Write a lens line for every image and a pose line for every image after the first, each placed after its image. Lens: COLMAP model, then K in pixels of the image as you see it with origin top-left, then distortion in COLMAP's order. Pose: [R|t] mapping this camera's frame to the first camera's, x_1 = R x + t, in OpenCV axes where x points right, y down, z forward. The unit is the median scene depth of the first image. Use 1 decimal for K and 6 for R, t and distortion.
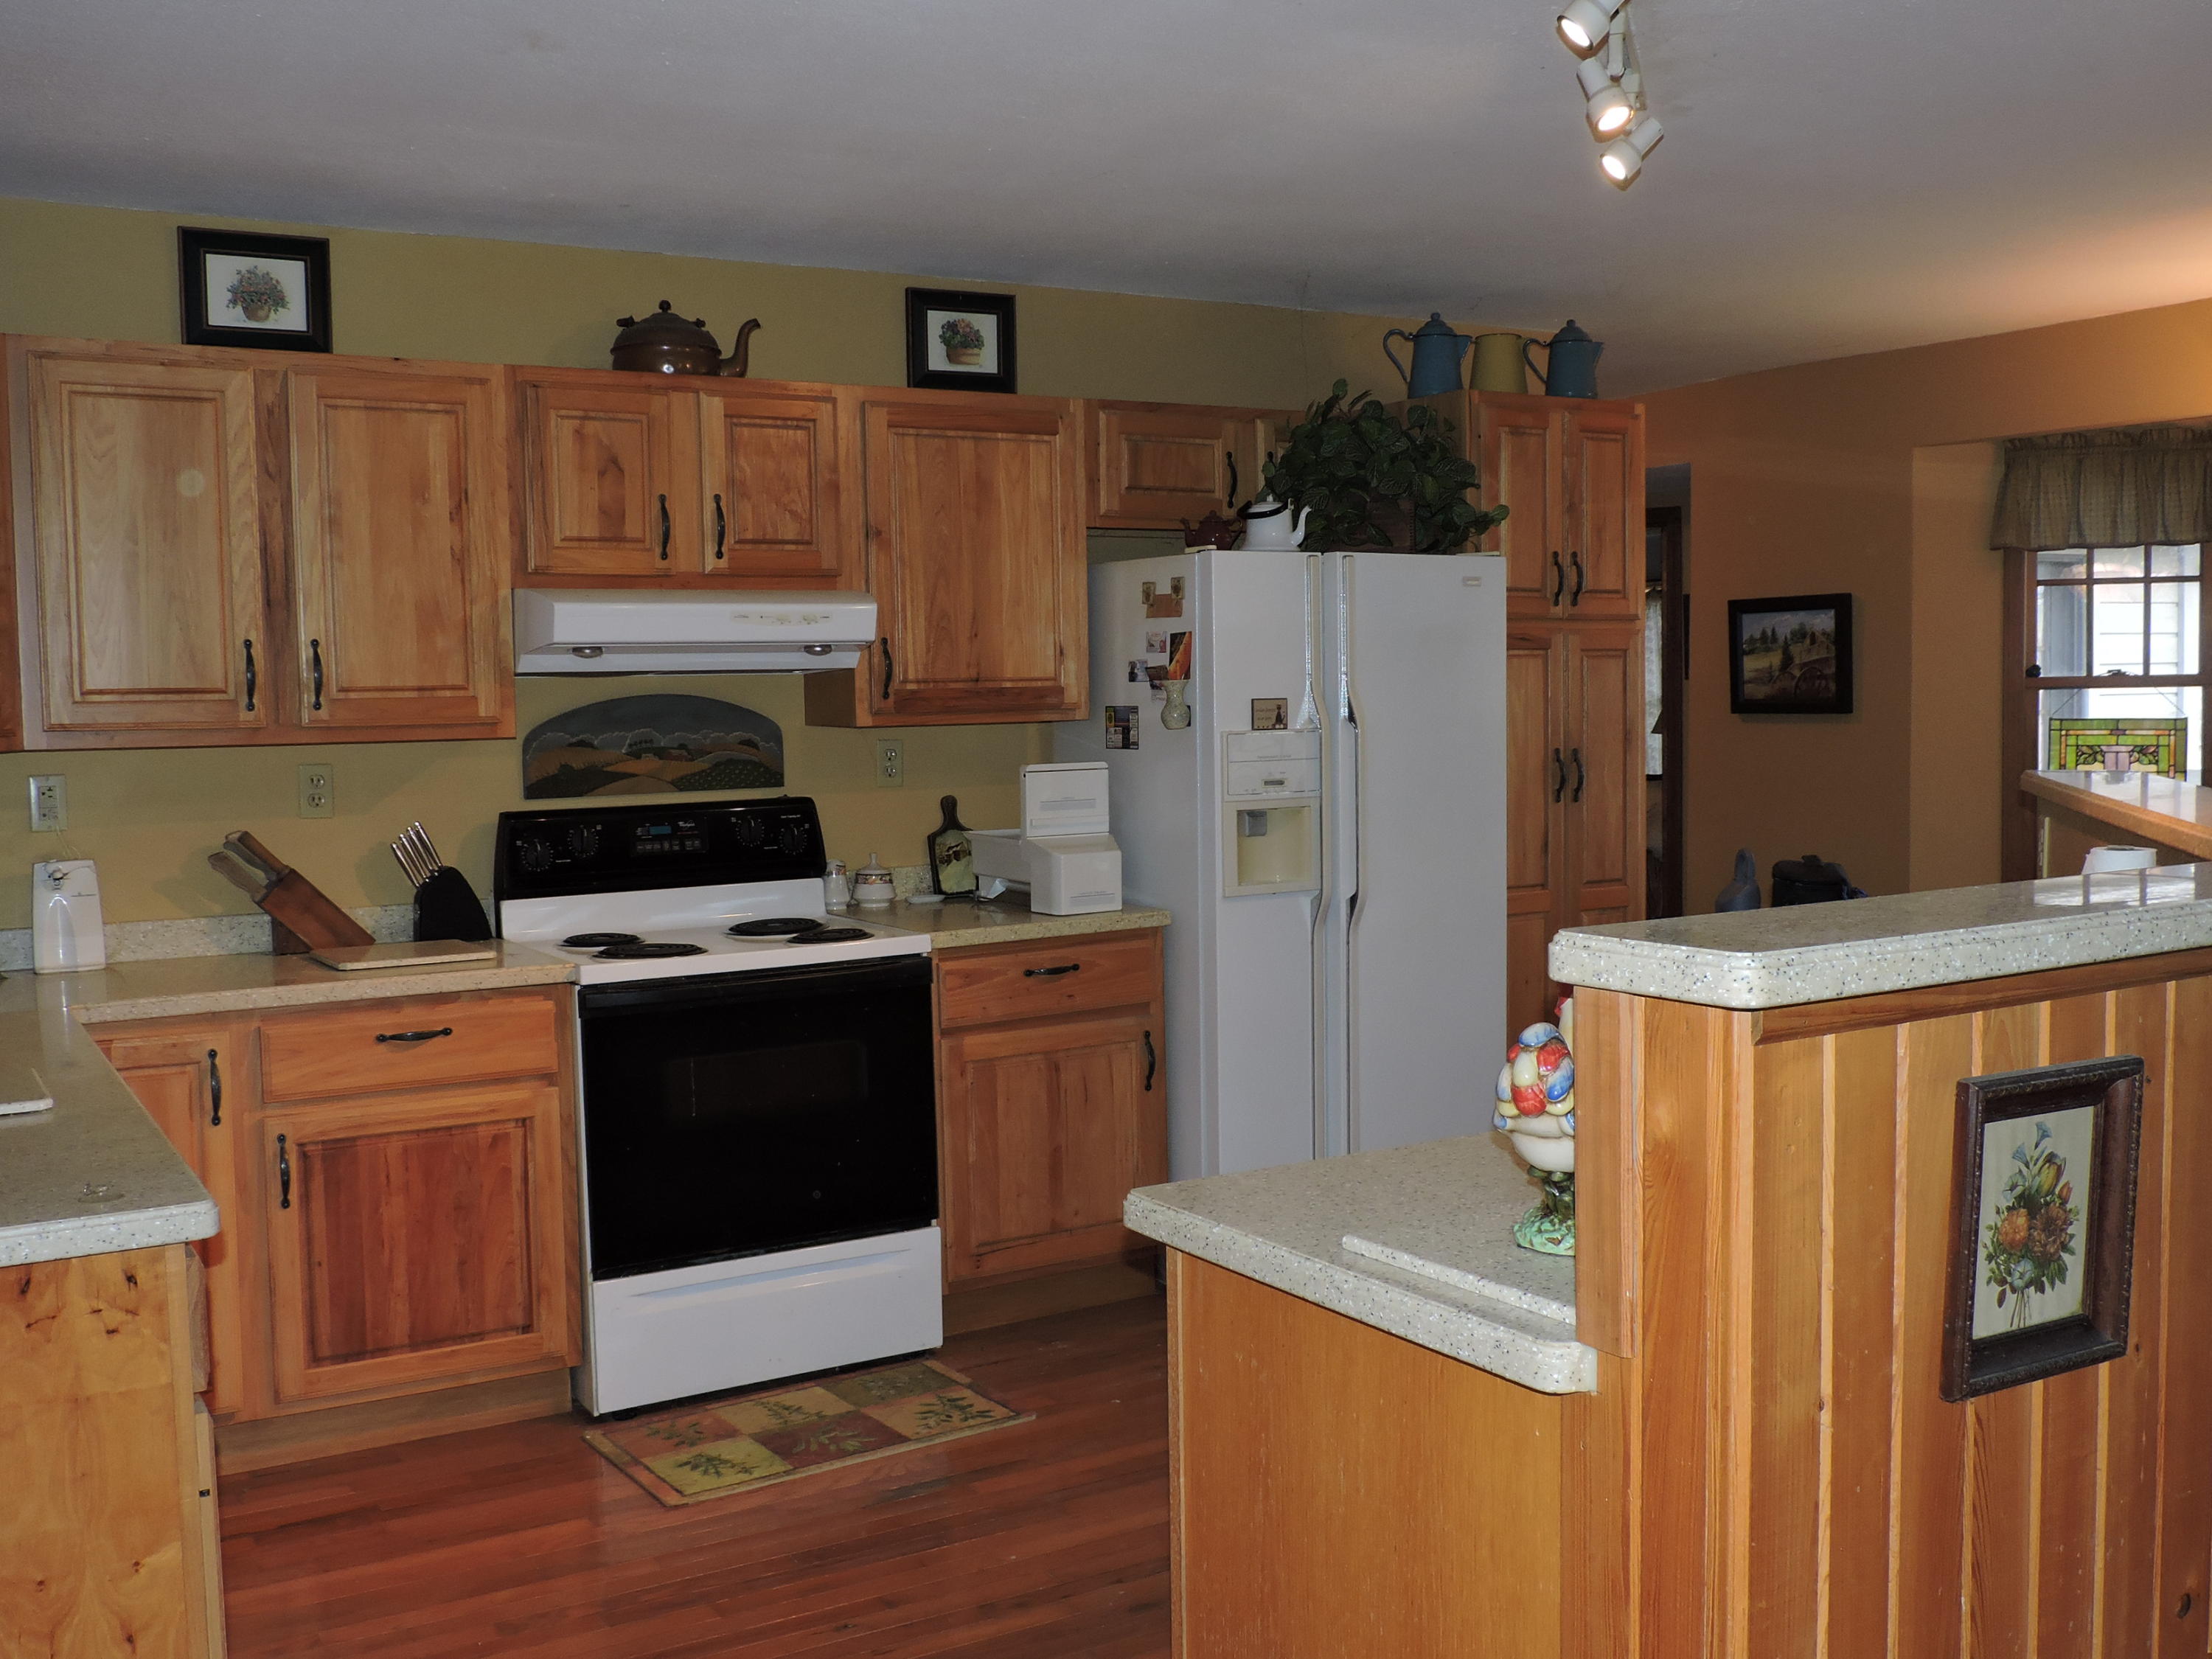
lens RADIAL K [[2094.6, 0, 1111.8], [0, 2094.6, 827.7], [0, 0, 1]] dist [-0.020696, 0.000000]
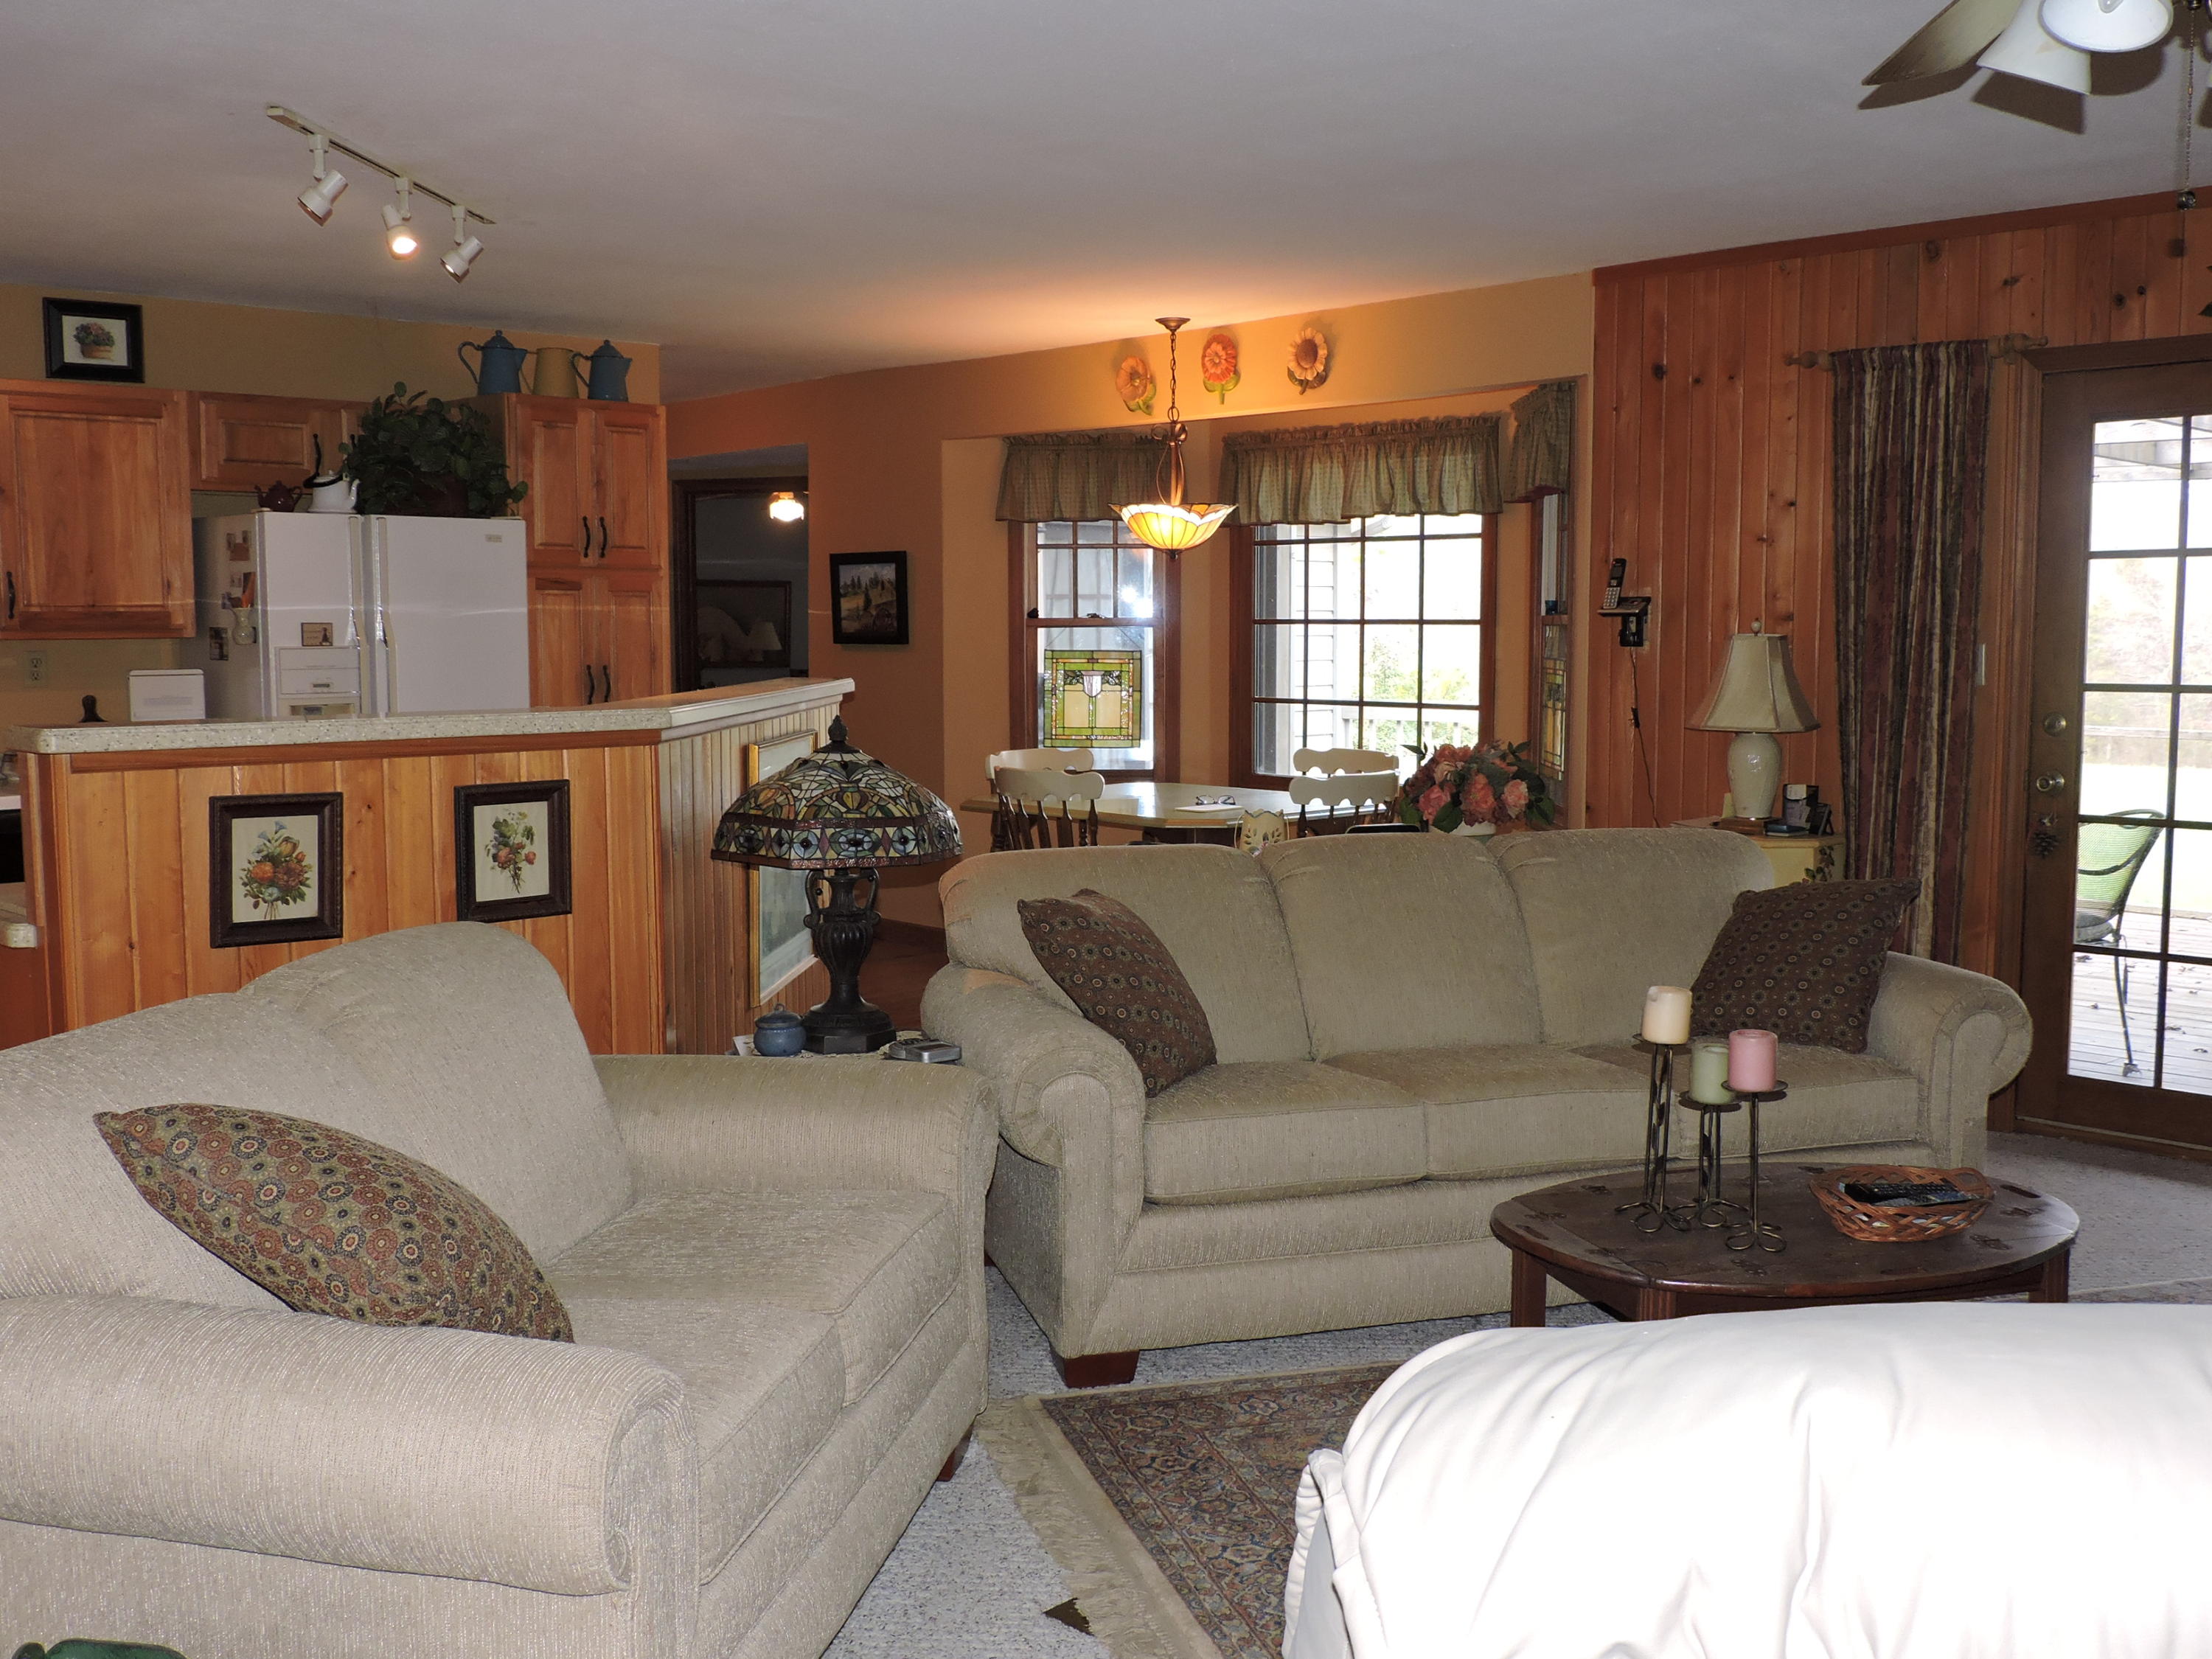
lens RADIAL K [[2094.6, 0, 1100.1], [0, 2094.6, 826.0], [0, 0, 1]] dist [-0.020696, 0.000000]
pose [[0.976181, -0.003846, 0.216923, 0.255768], [-0.002450, 0.999584, 0.028746, 0.026963], [-0.216943, -0.028593, 0.975765, -0.392530]]
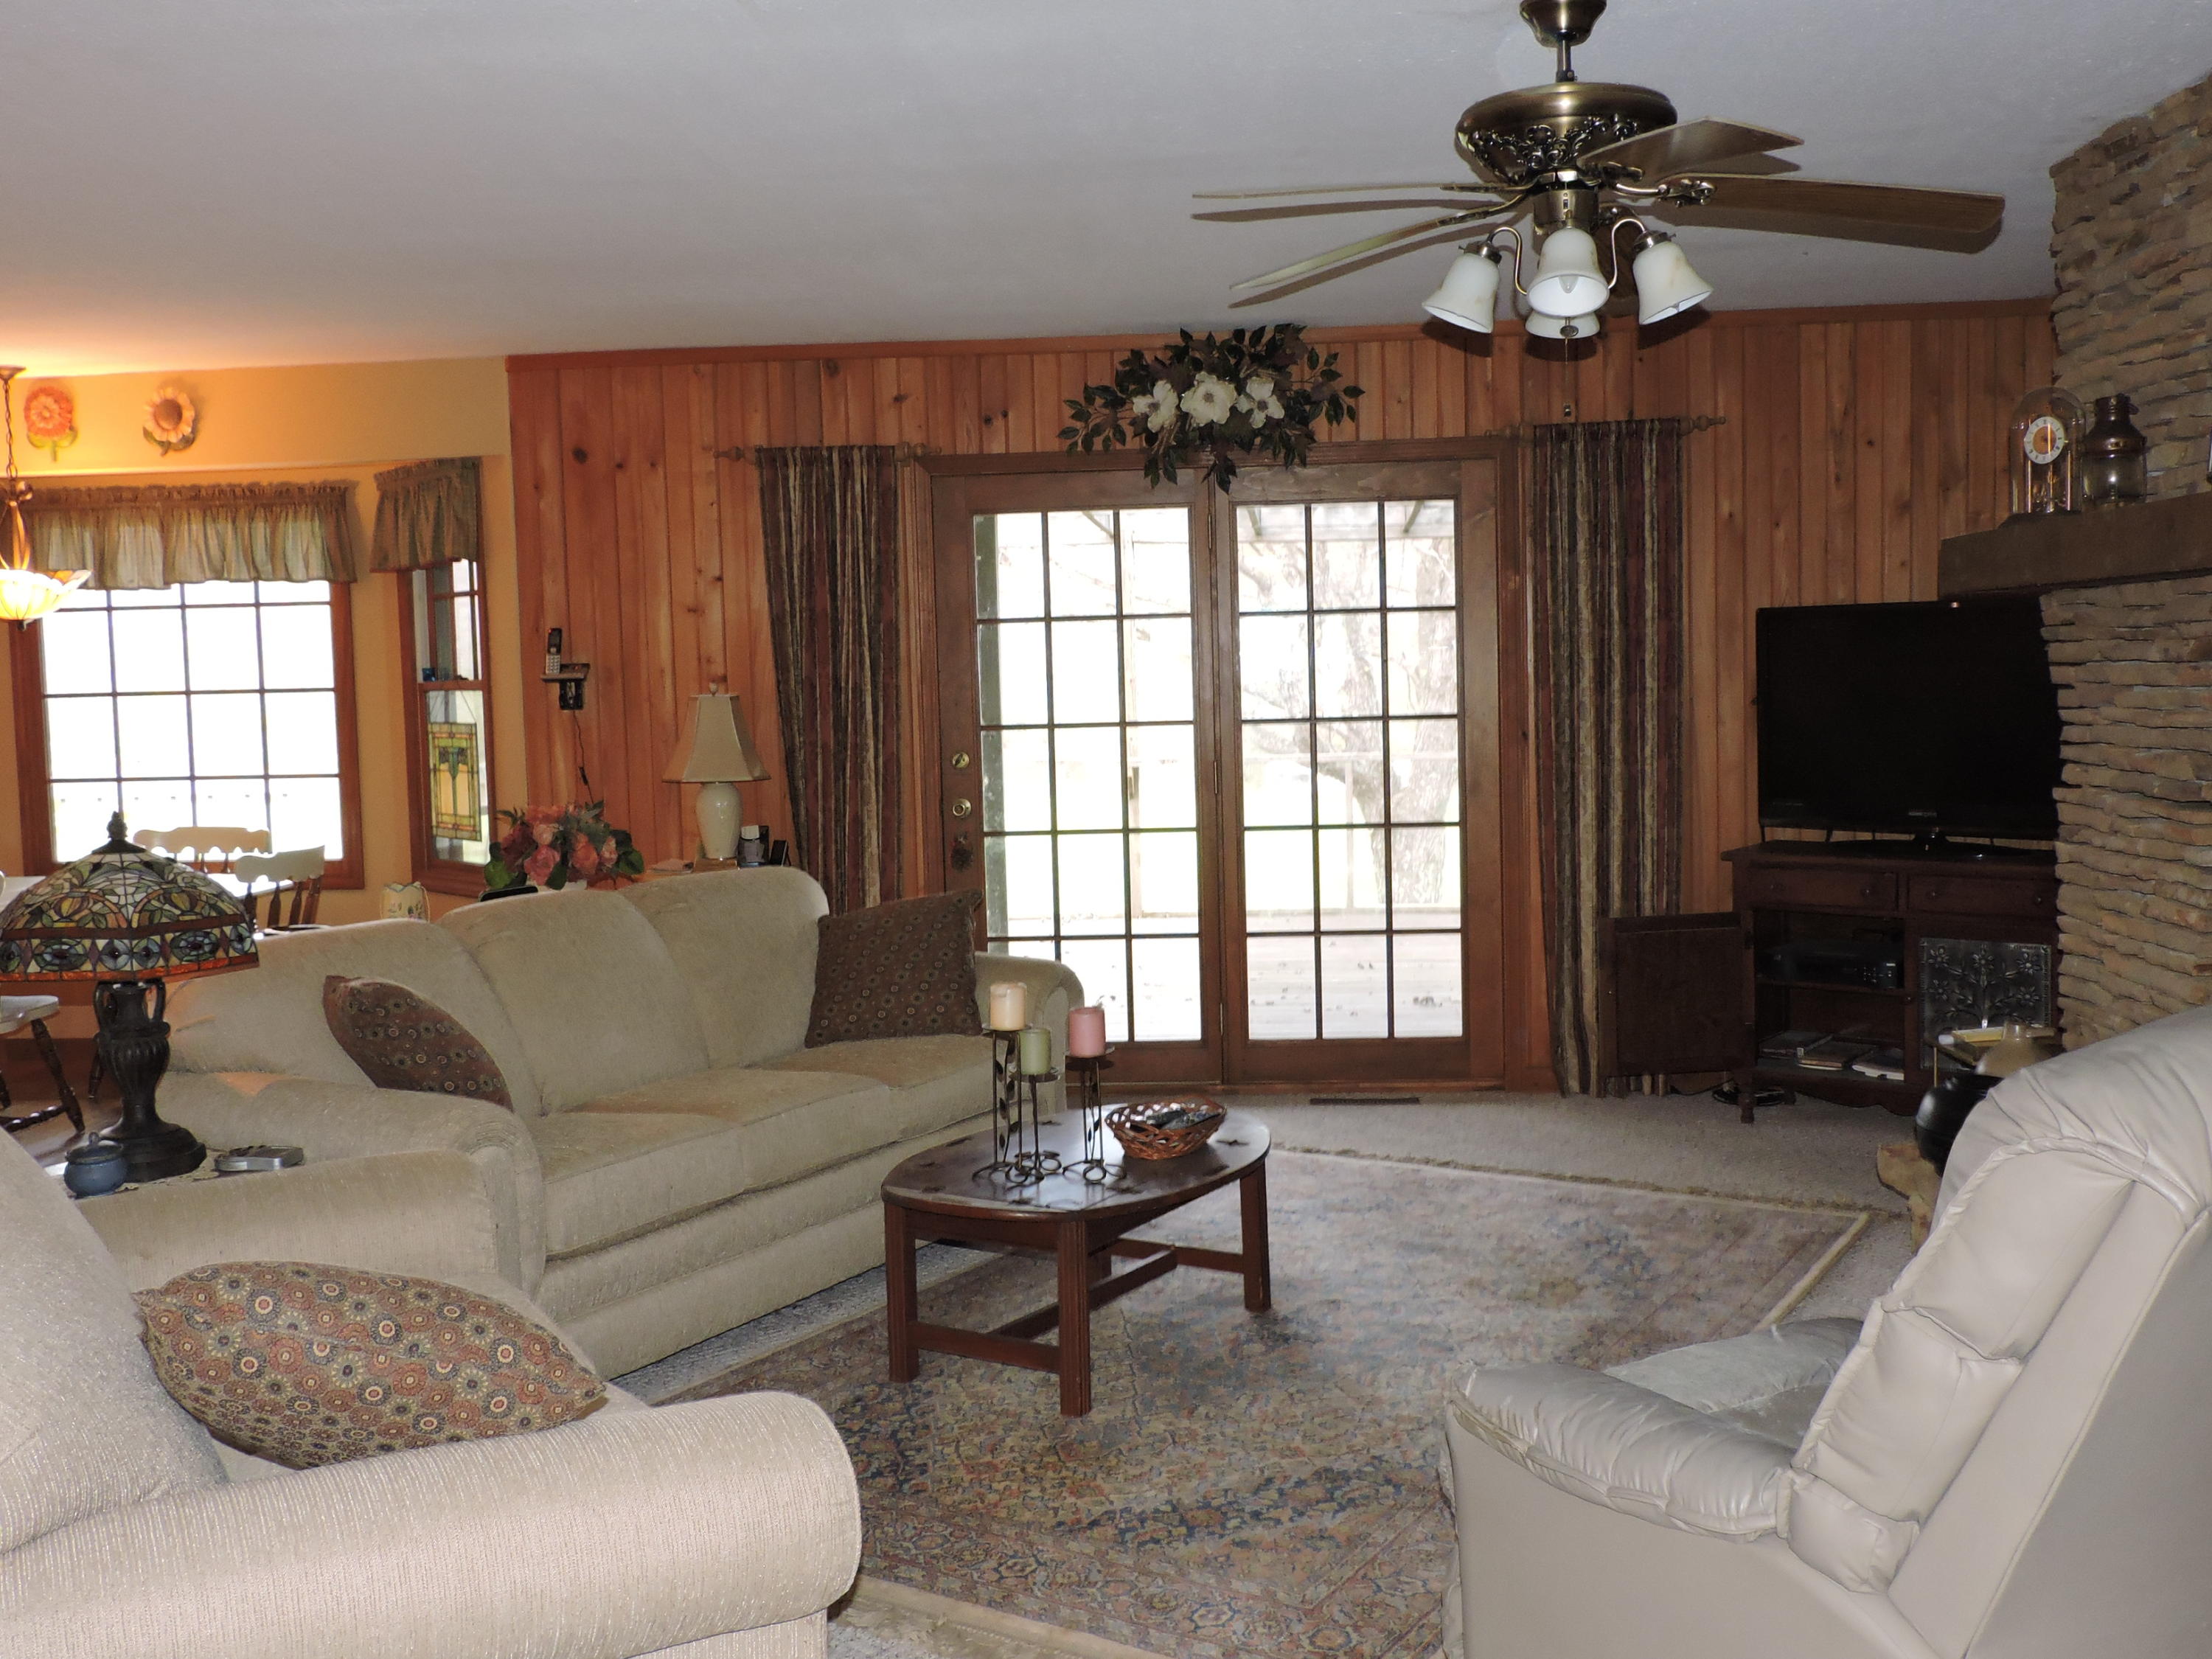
lens RADIAL K [[2094.6, 0, 1108.8], [0, 2094.6, 826.8], [0, 0, 1]] dist [-0.020696, 0.000000]
pose [[0.580337, -0.060371, 0.812136, -0.624741], [0.065092, 0.997496, 0.027636, -0.005540], [-0.811771, 0.036825, 0.582814, -0.123657]]
